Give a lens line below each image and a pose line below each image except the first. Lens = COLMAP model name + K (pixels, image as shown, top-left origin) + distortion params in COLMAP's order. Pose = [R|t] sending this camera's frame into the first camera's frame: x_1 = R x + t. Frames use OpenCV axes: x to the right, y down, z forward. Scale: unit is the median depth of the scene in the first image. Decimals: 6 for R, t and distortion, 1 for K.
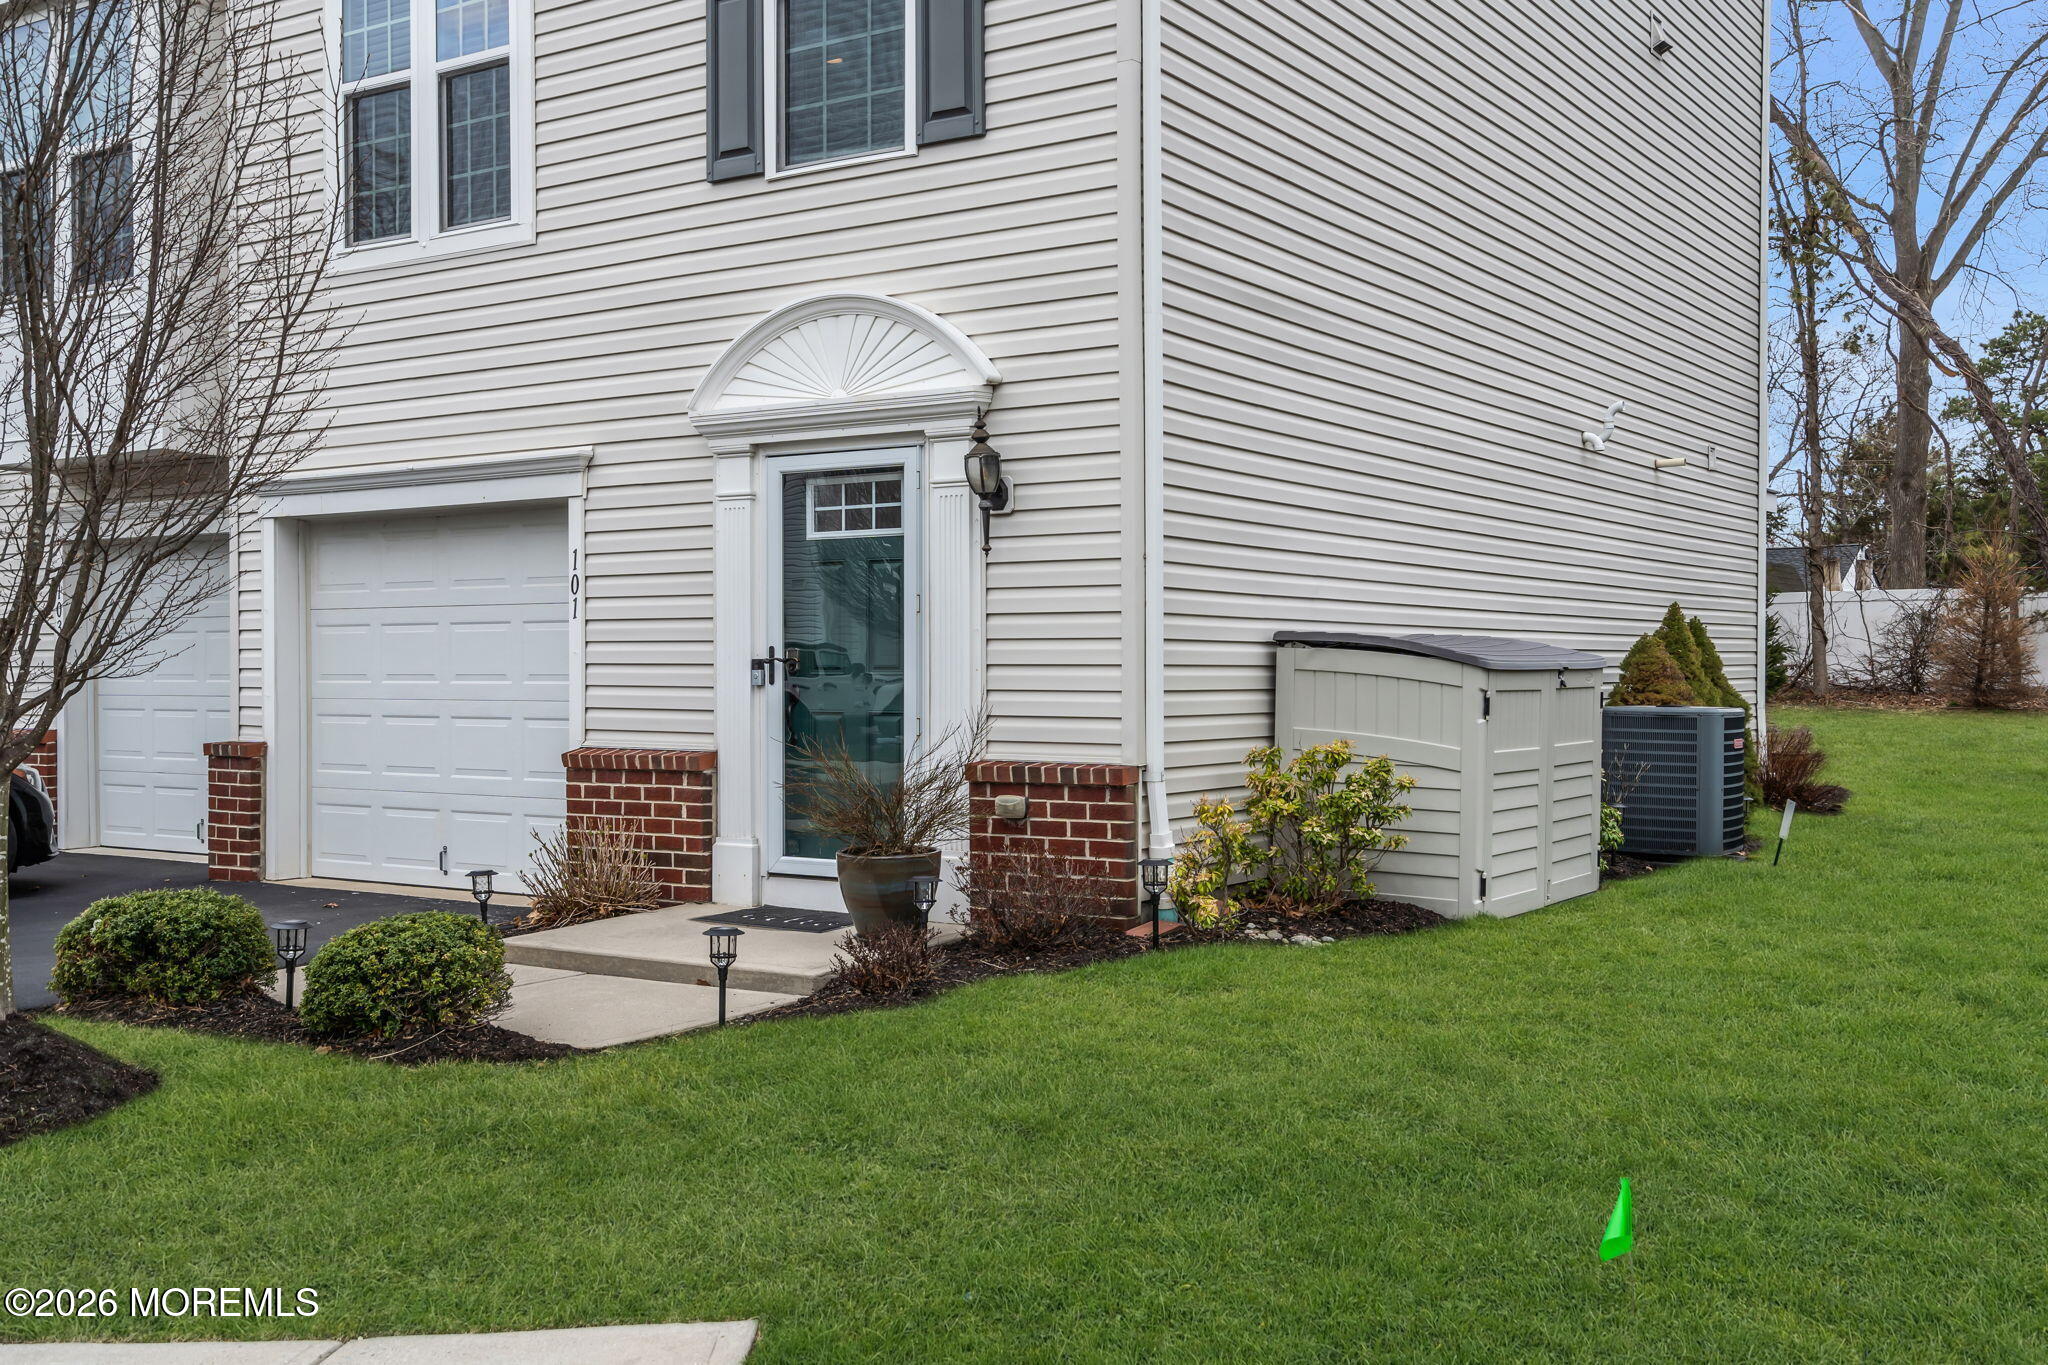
lens RADIAL K [[1940.2, 0, 1017.6], [0, 1940.2, 676.5], [0, 0, 1]] dist [0.038897, 0.000000]
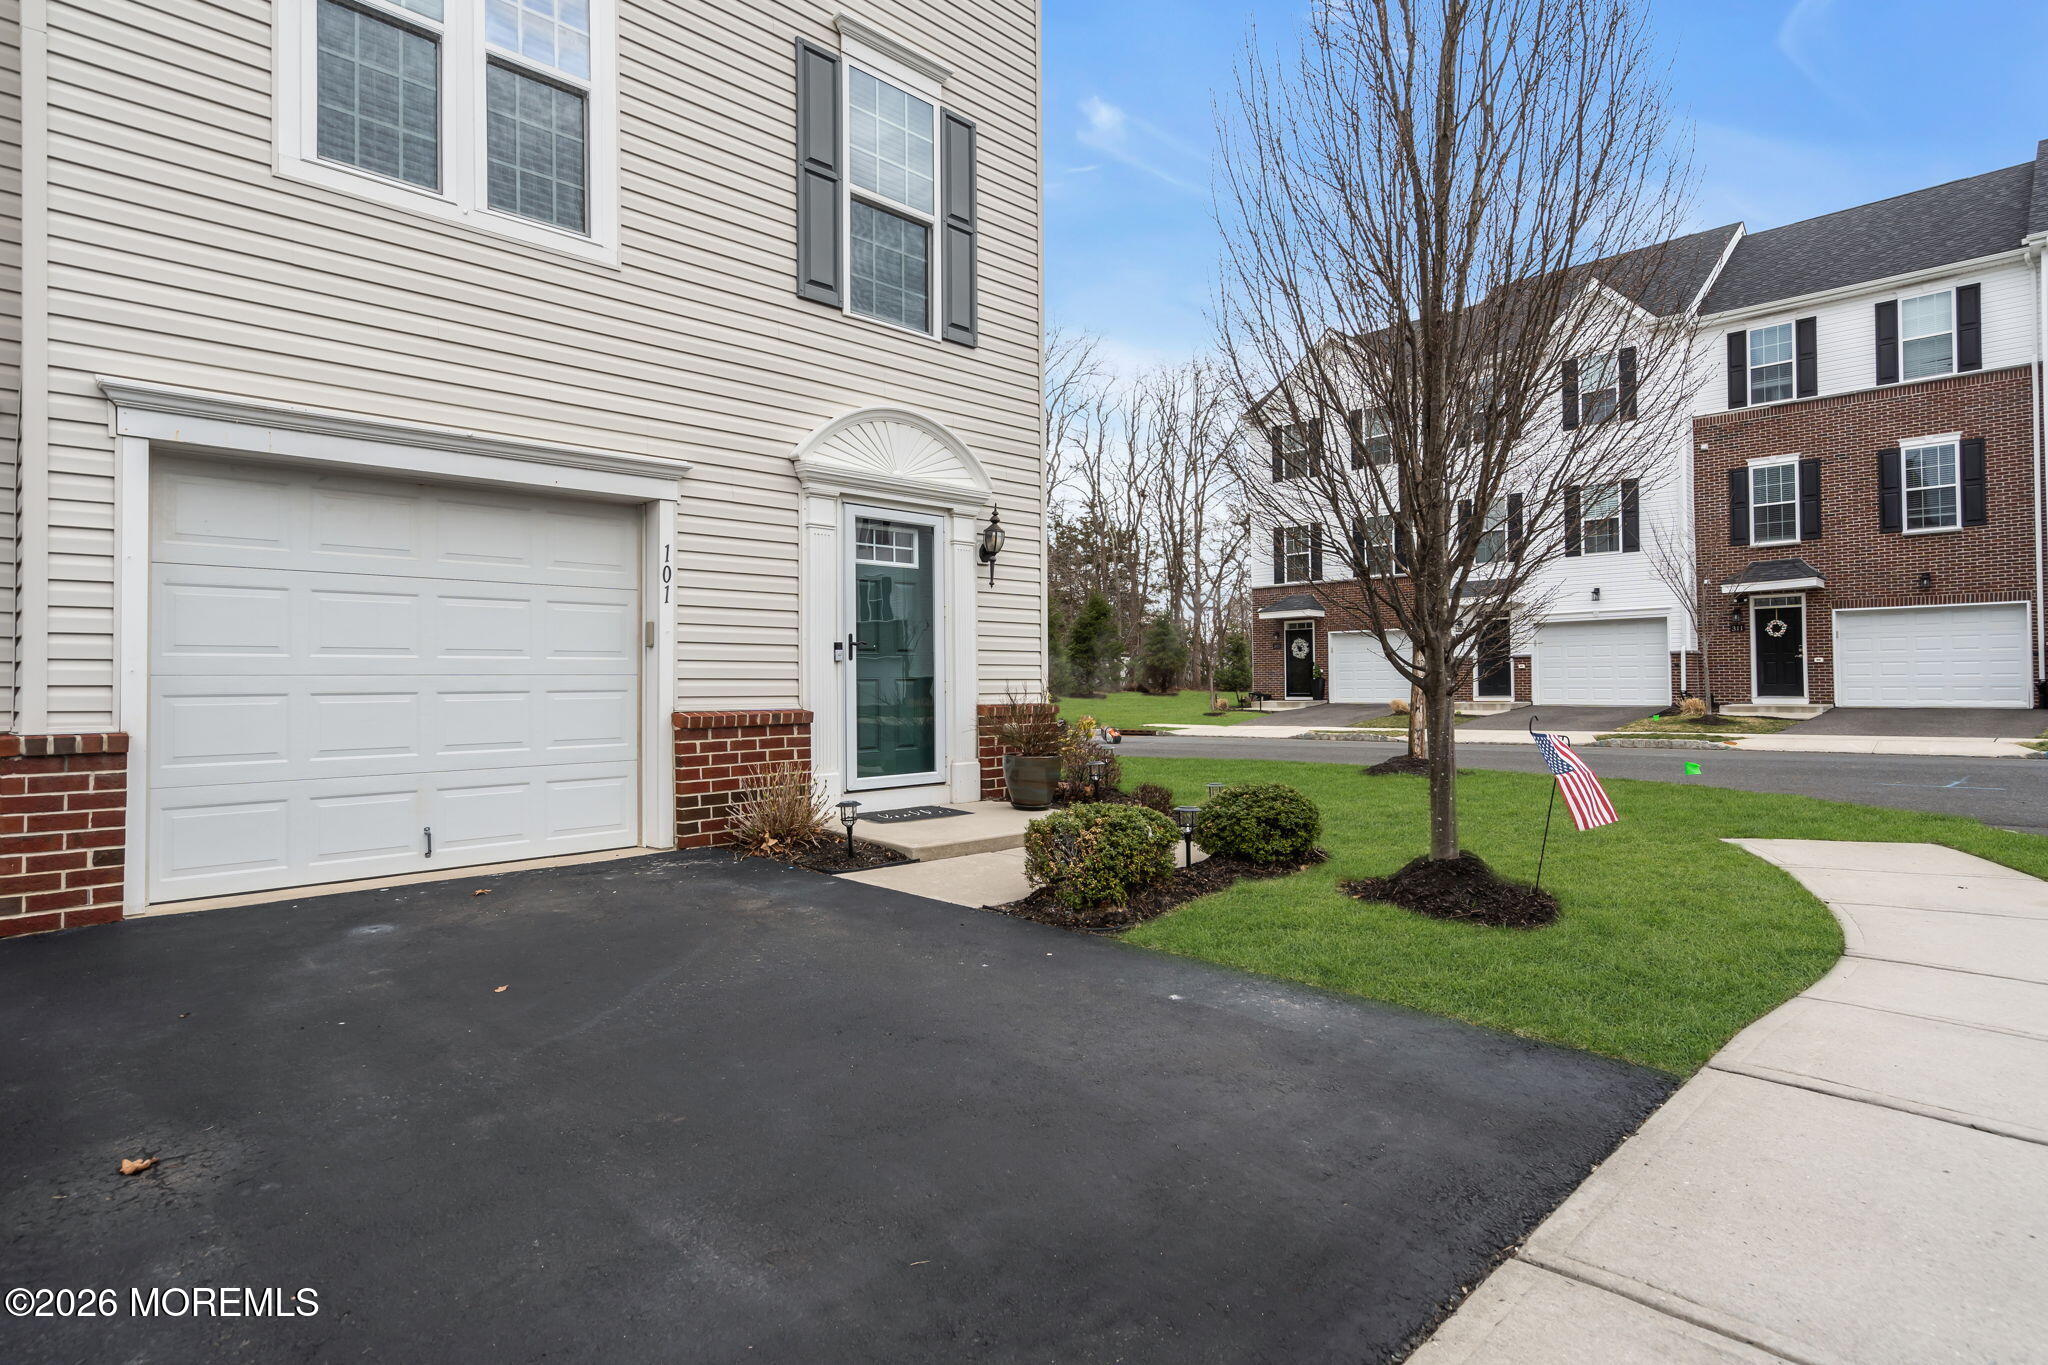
lens RADIAL K [[1086.4, 0, 1027.2], [0, 1086.4, 660.7], [0, 0, 1]] dist [0.007807, 0.004928]
pose [[0.207358, 0.021611, 0.978026, -0.872981], [0.015686, 0.999554, -0.025413, 0.026641], [-0.978139, 0.020611, 0.206927, 0.687196]]
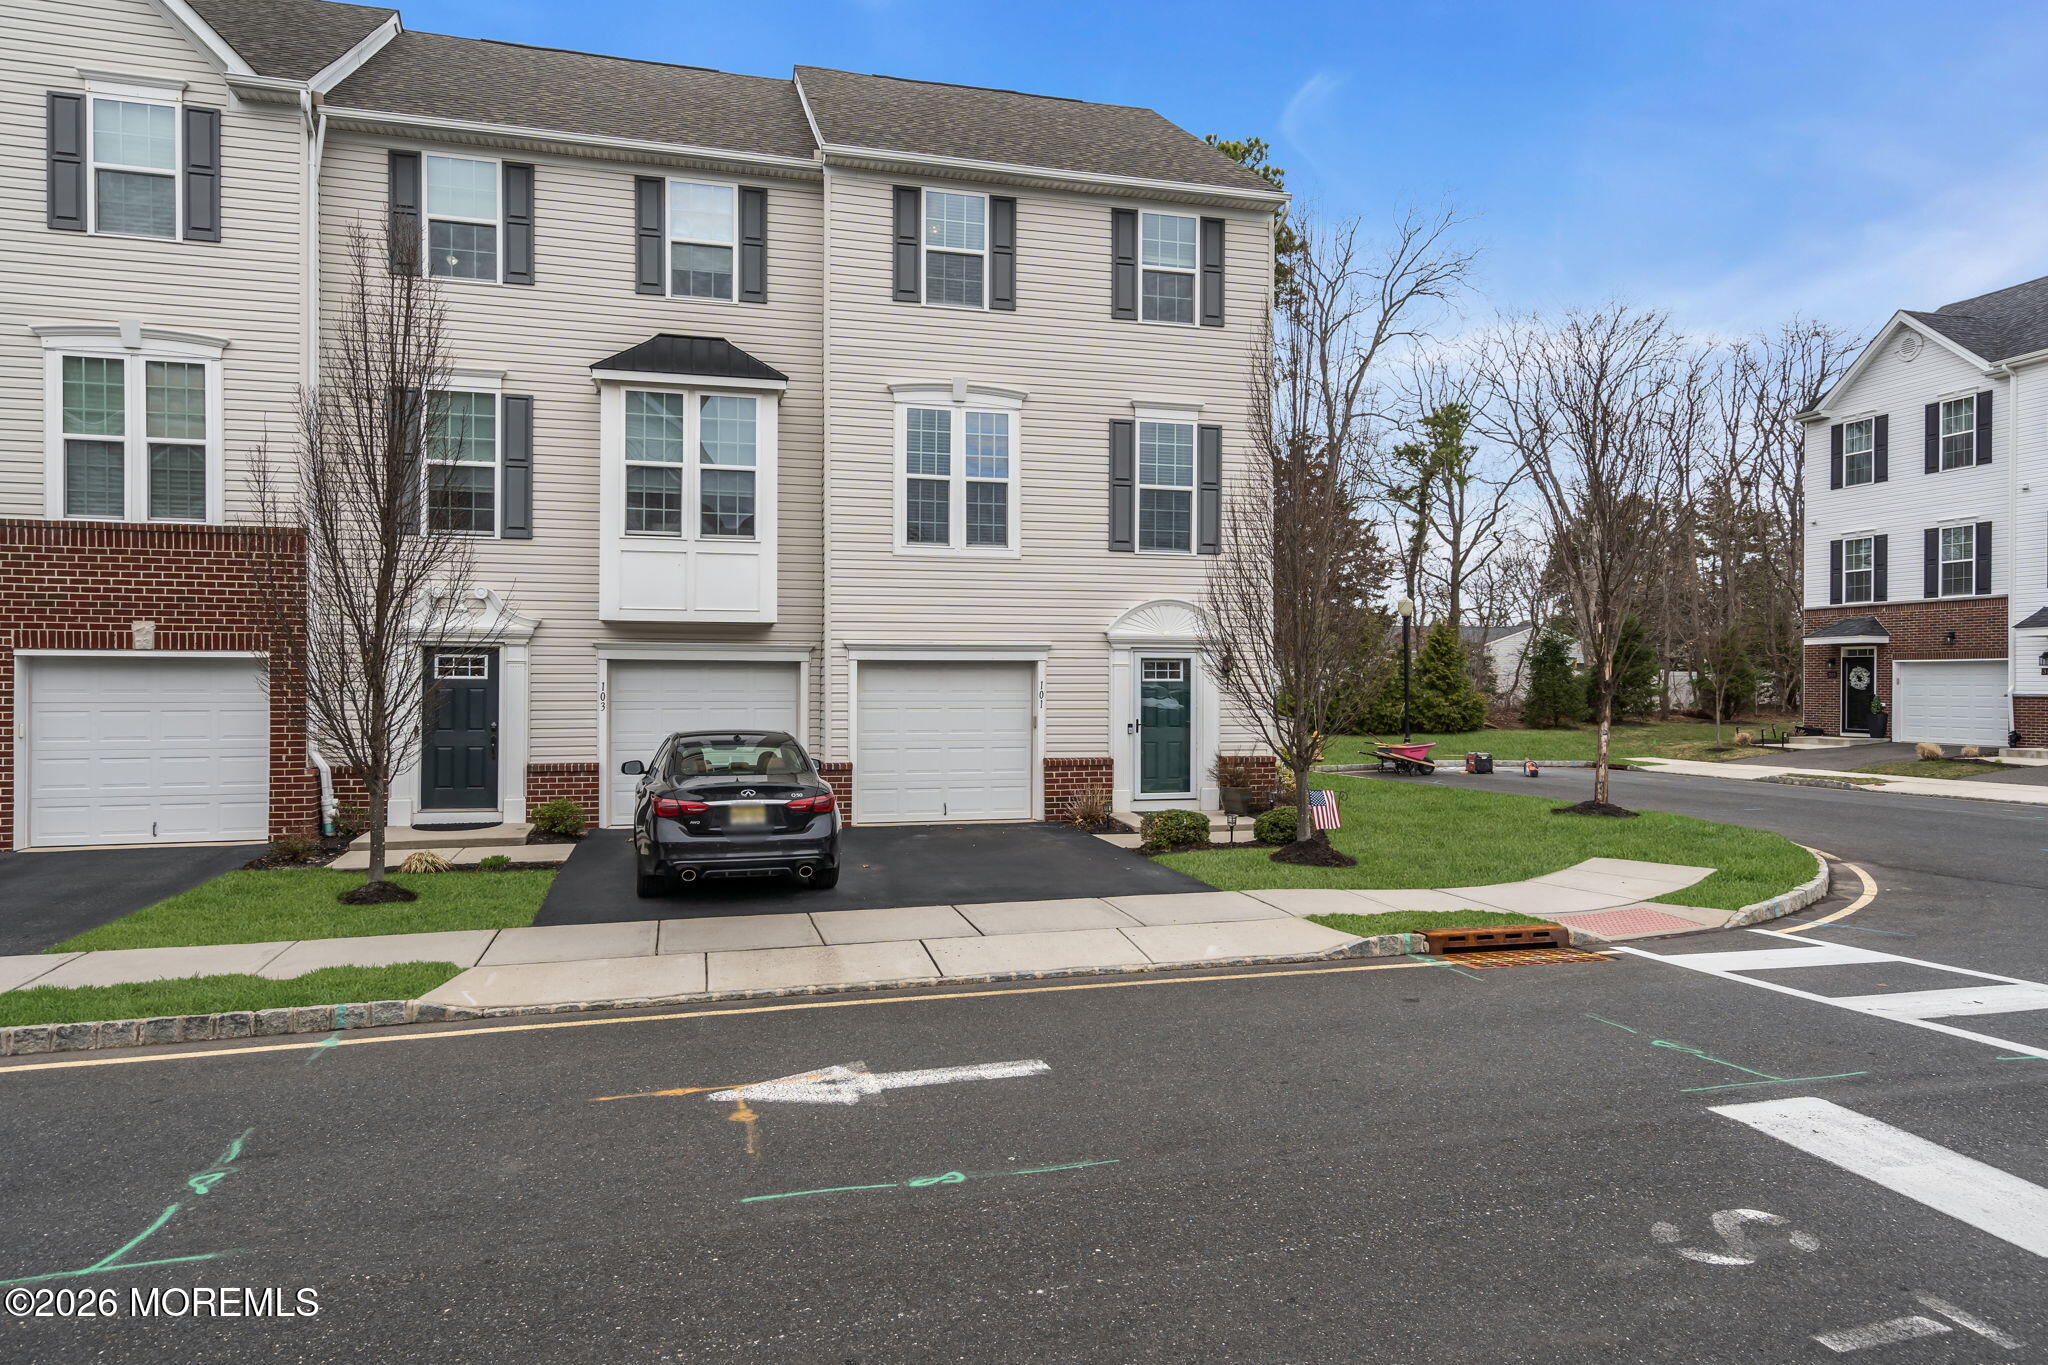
lens RADIAL K [[1268.7, 0, 992.5], [0, 1268.7, 676.8], [0, 0, 1]] dist [0.019224, -0.000812]
pose [[0.682205, 0.006020, 0.731136, -1.579850], [0.001526, 0.999952, -0.009658, -0.057835], [-0.731159, 0.007705, 0.682163, -0.100224]]
